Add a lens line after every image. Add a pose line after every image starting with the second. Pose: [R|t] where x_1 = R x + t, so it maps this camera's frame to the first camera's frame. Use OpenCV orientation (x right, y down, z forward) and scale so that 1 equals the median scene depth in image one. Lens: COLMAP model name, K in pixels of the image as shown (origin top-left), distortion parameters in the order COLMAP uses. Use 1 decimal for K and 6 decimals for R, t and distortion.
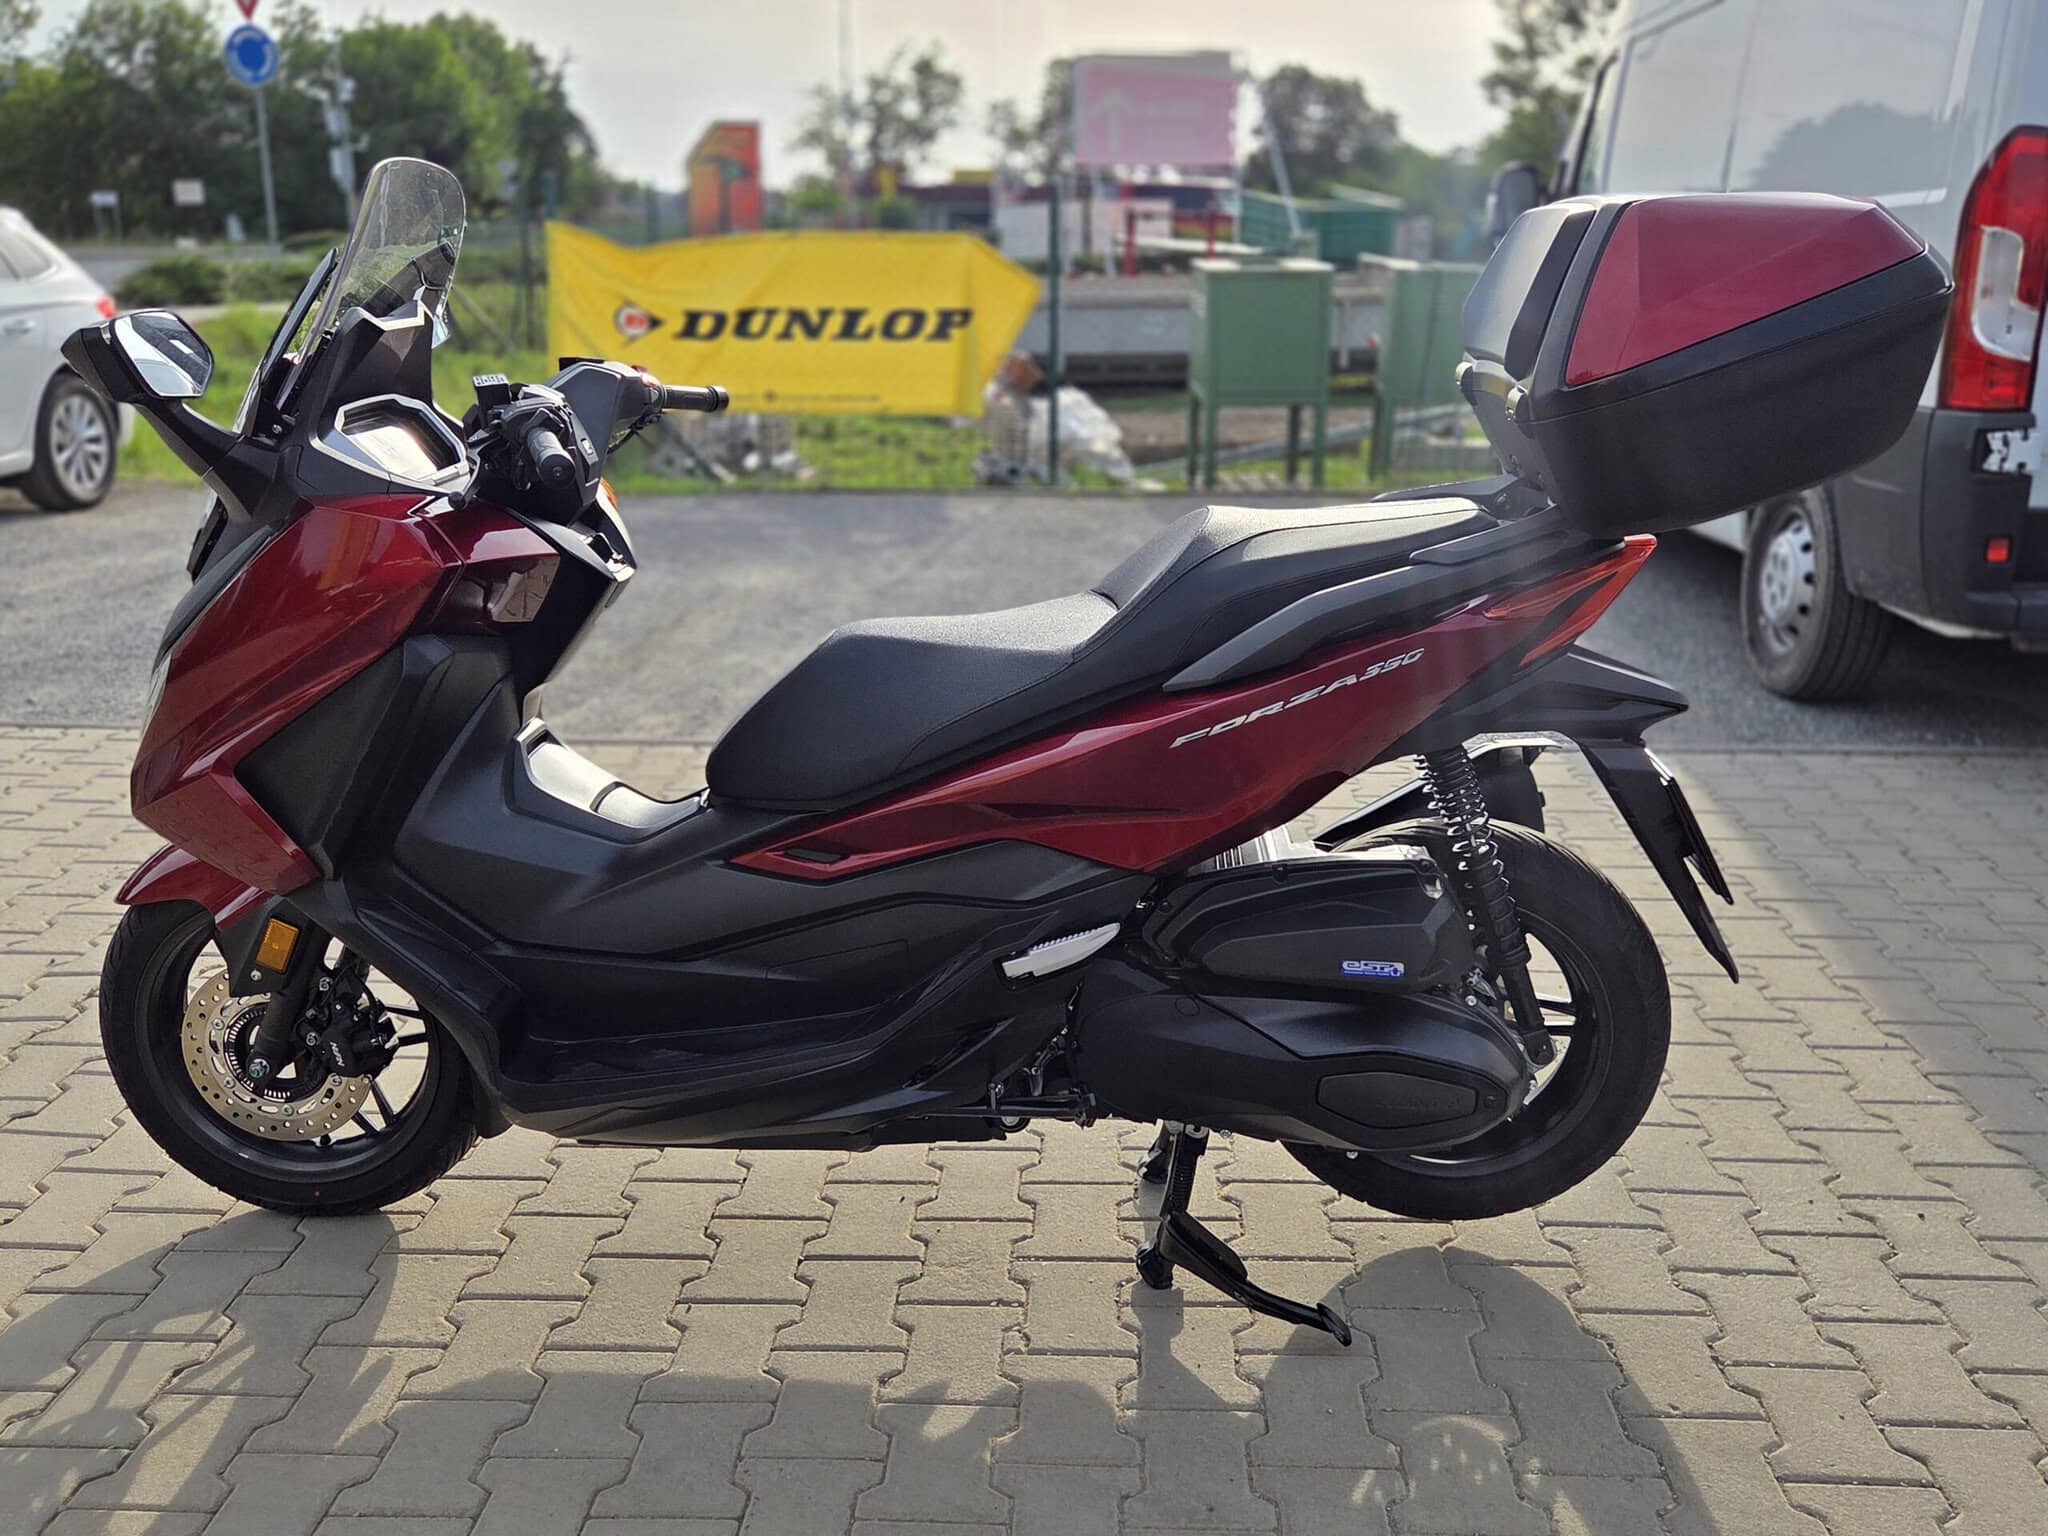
lens RADIAL K [[1796.9, 0, 1032.9], [0, 1796.9, 770.8], [0, 0, 1]] dist [0.065133, -0.051138]
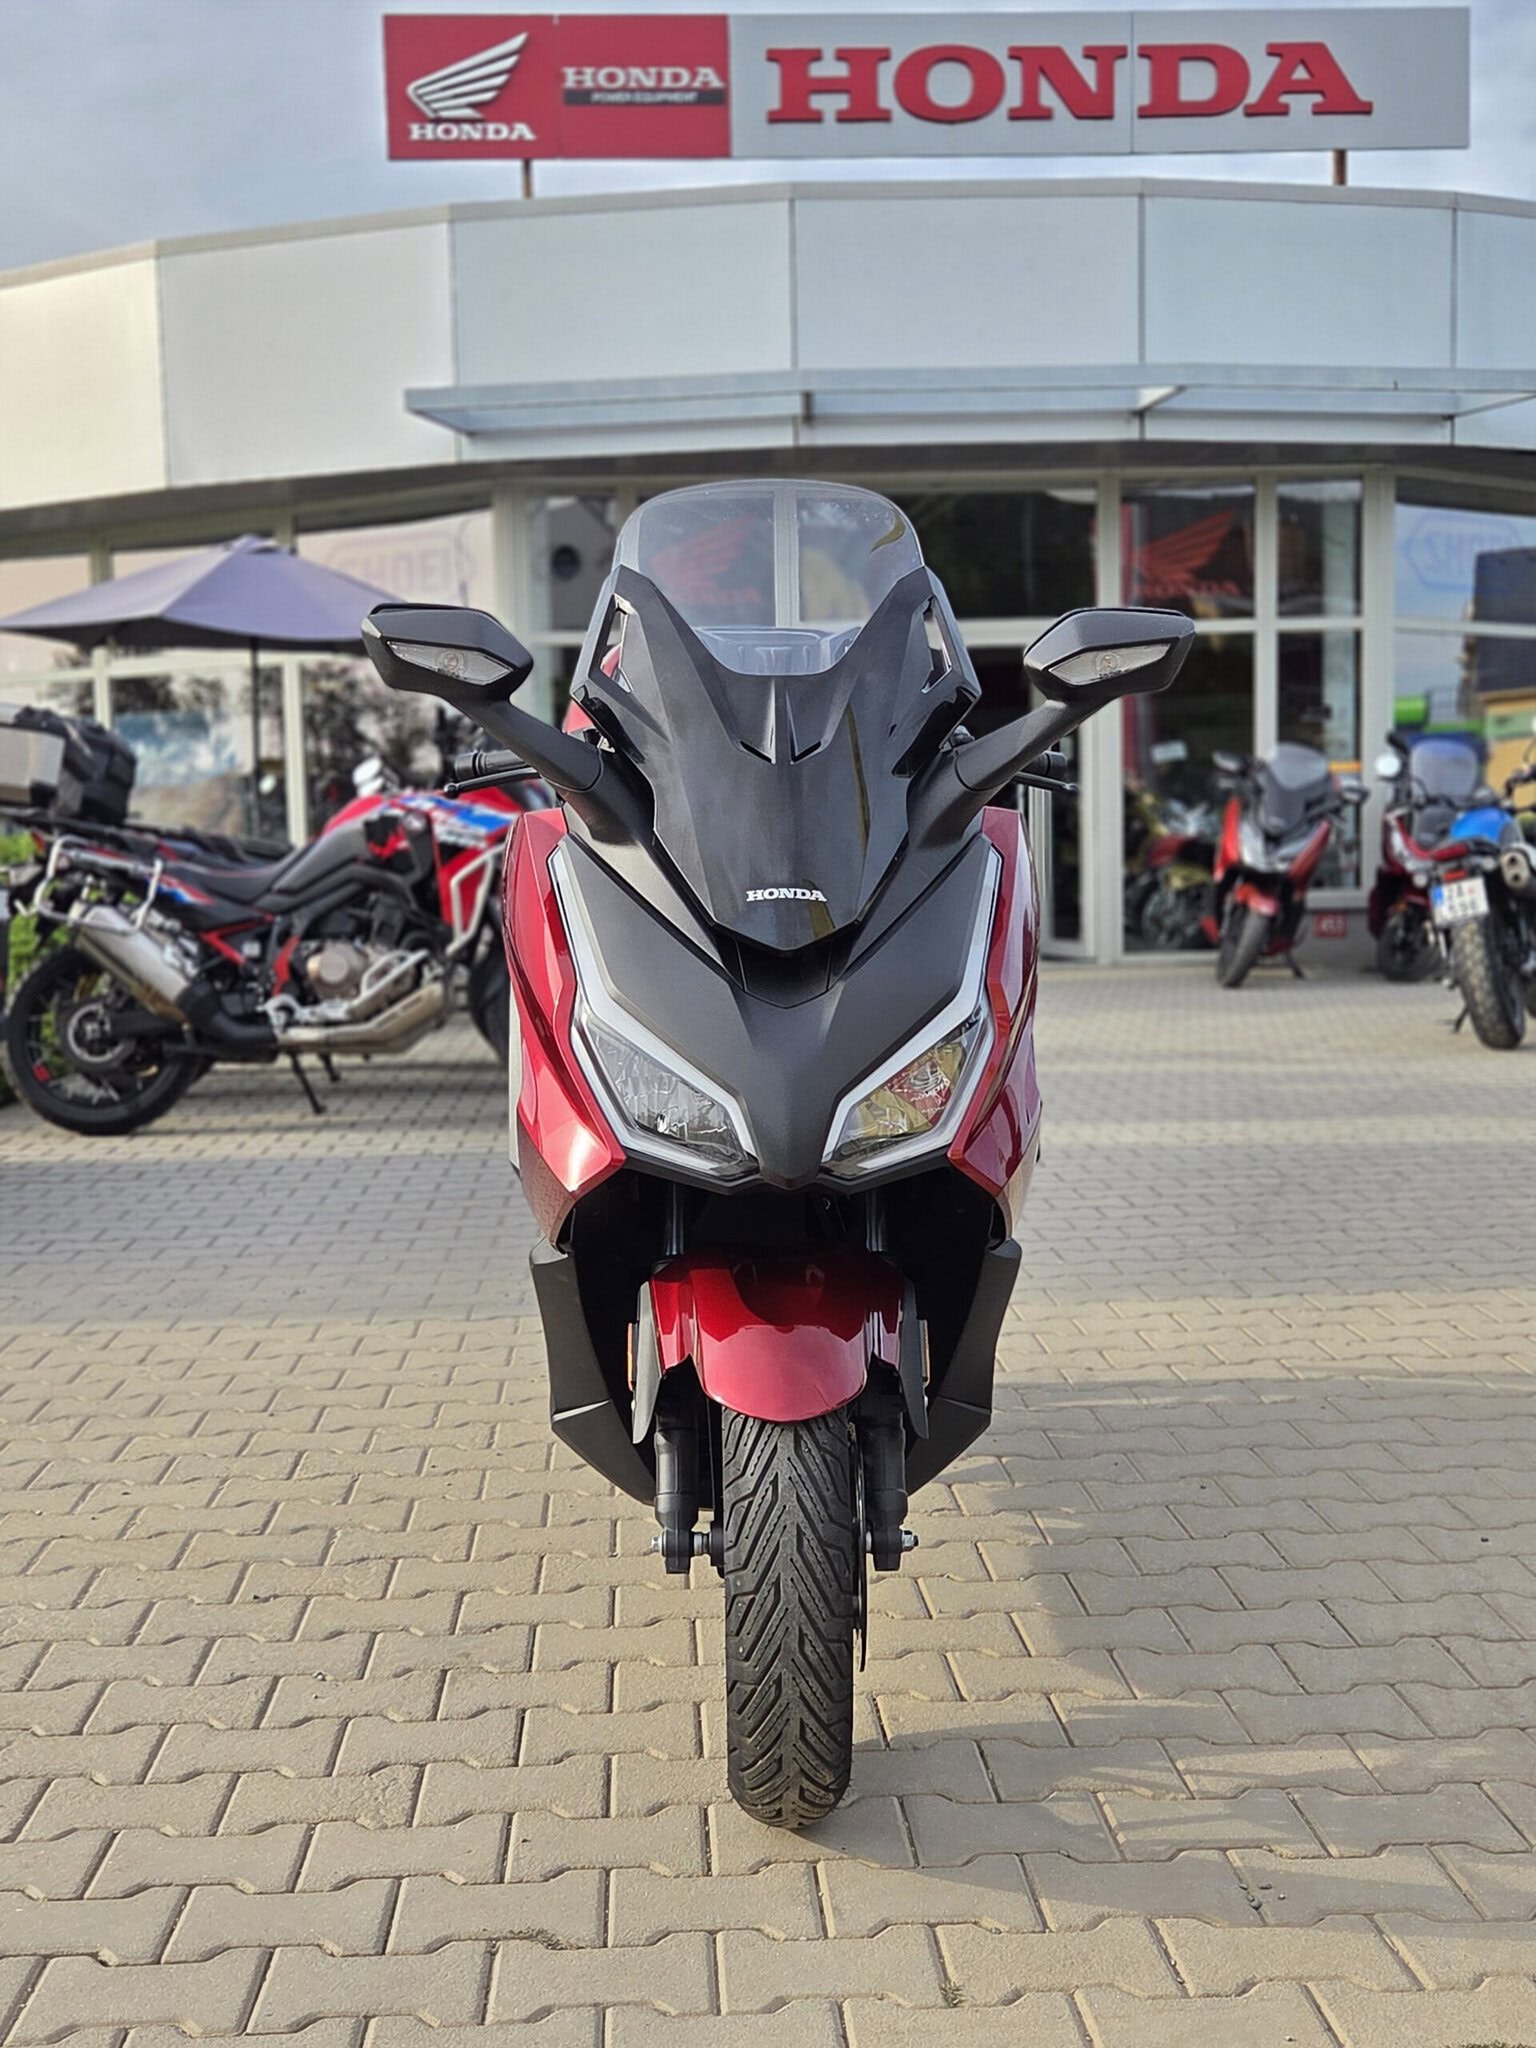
lens RADIAL K [[2342.8, 0, 717.4], [0, 2342.8, 1033.5], [0, 0, 1]] dist [0.056989, 0.000000]
pose [[-0.088214, -0.076312, 0.993174, -1.535813], [0.297426, 0.949559, 0.099378, -0.185560], [-0.950661, 0.304163, -0.061067, 1.160821]]
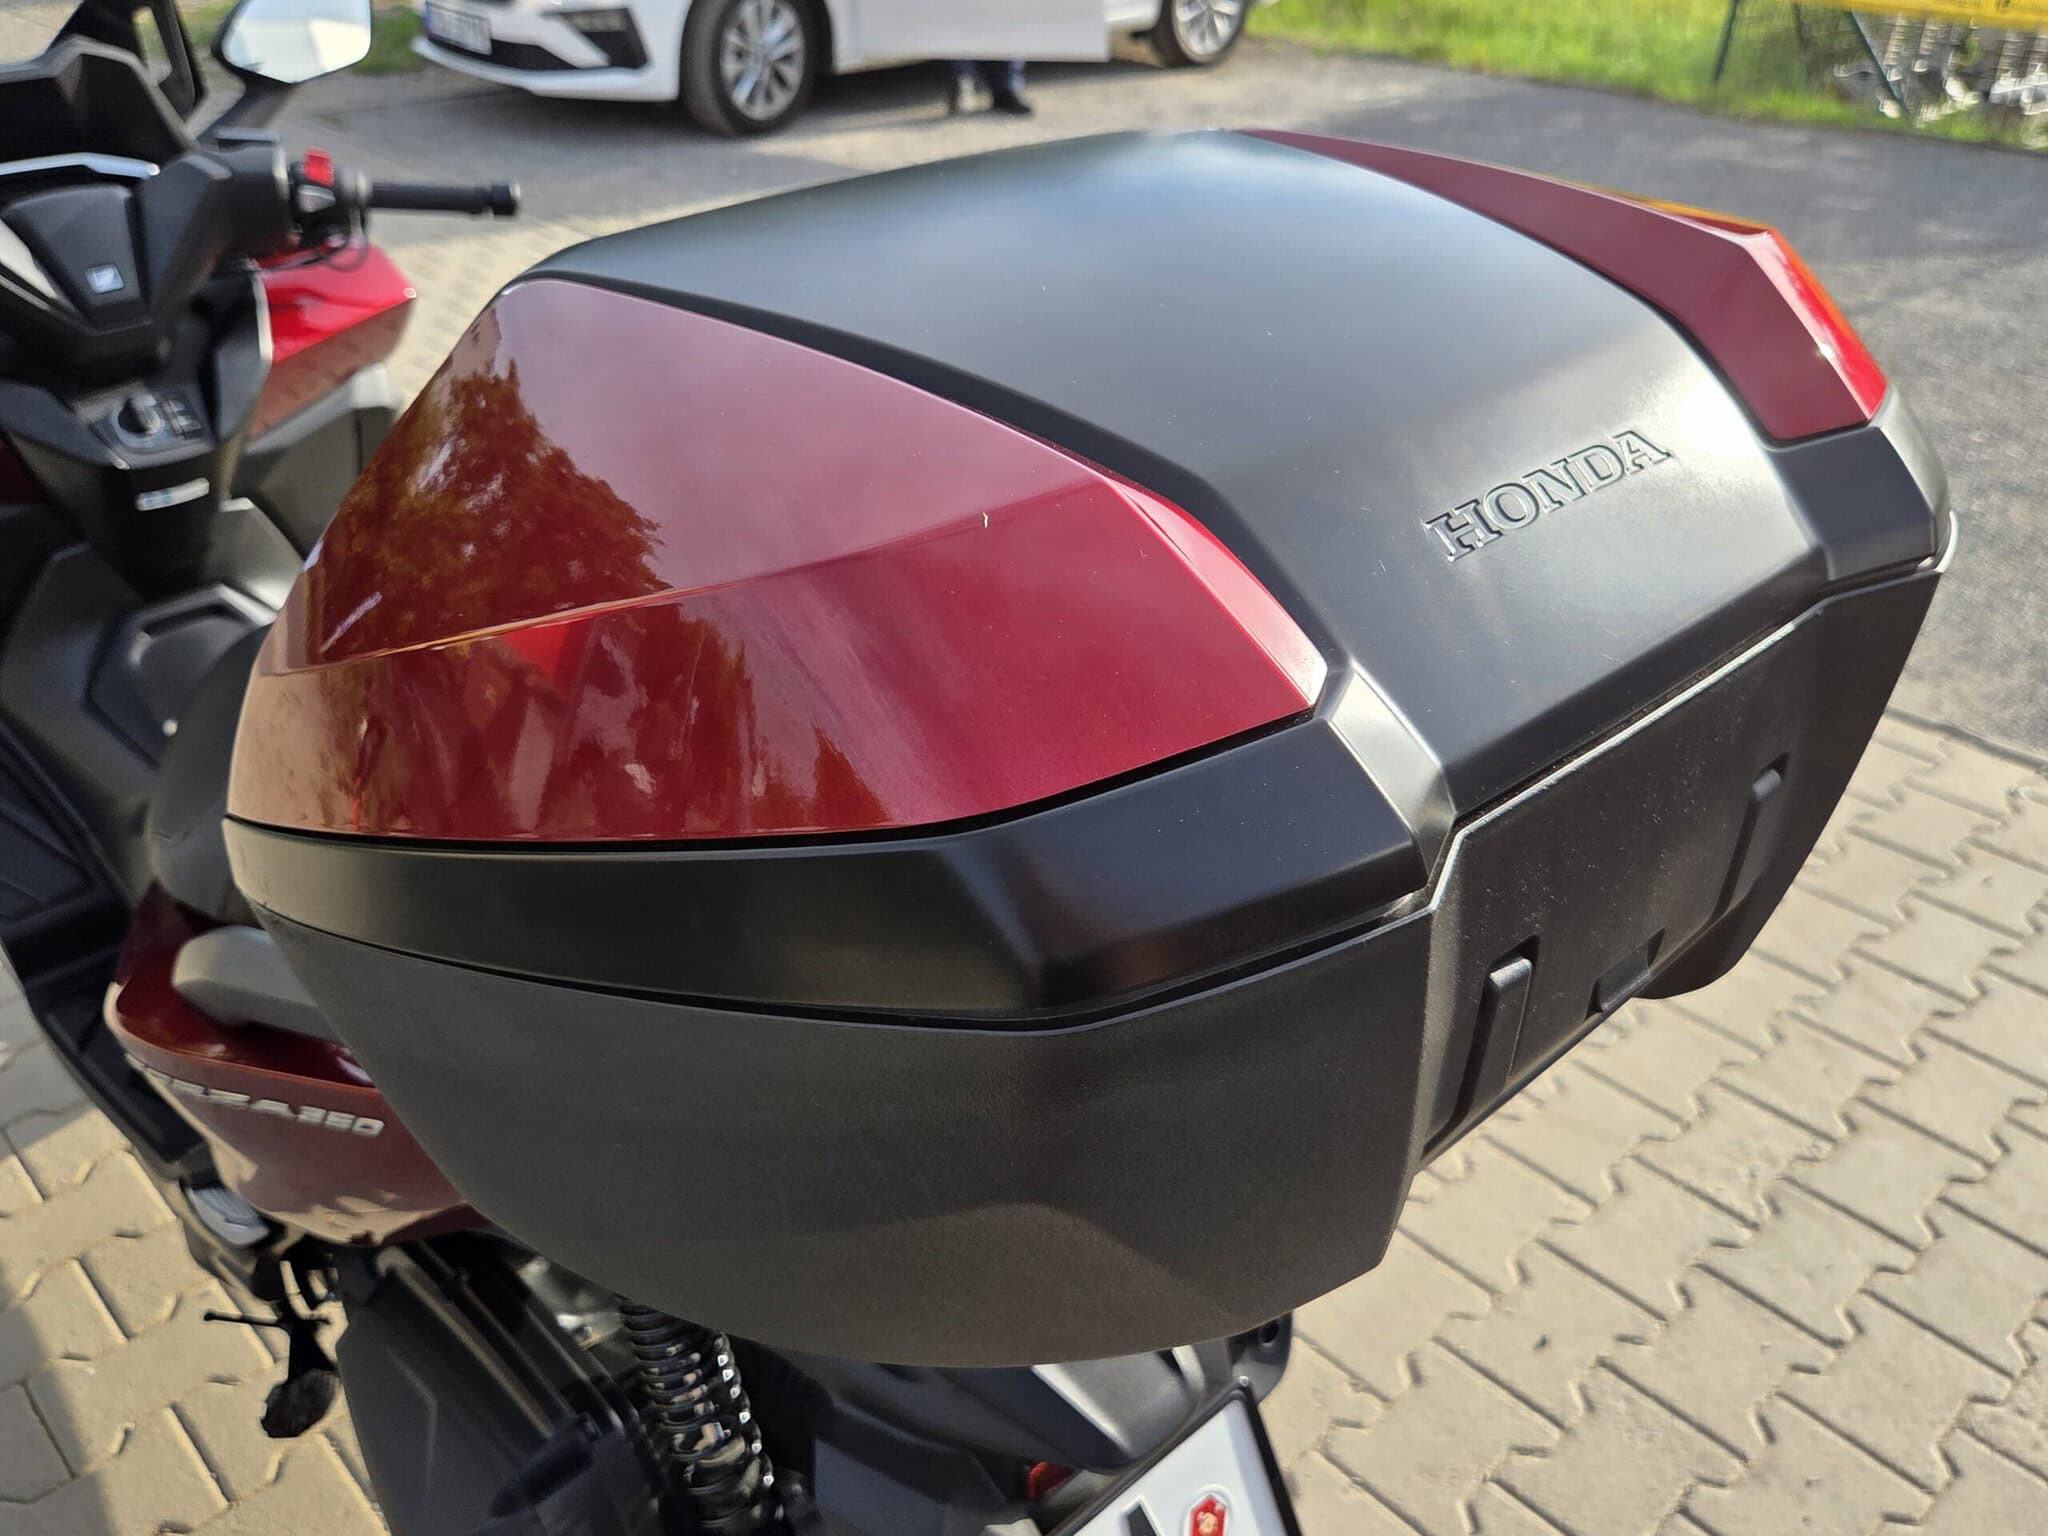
lens RADIAL K [[1686.3, 0, 1036.3], [0, 1686.3, 774.2], [0, 0, 1]] dist [0.012919, -0.017175]
pose [[0.728404, 0.363810, -0.580577, 0.513057], [-0.198779, 0.923142, 0.329082, -0.301210], [0.655679, -0.124298, 0.744738, 0.725035]]
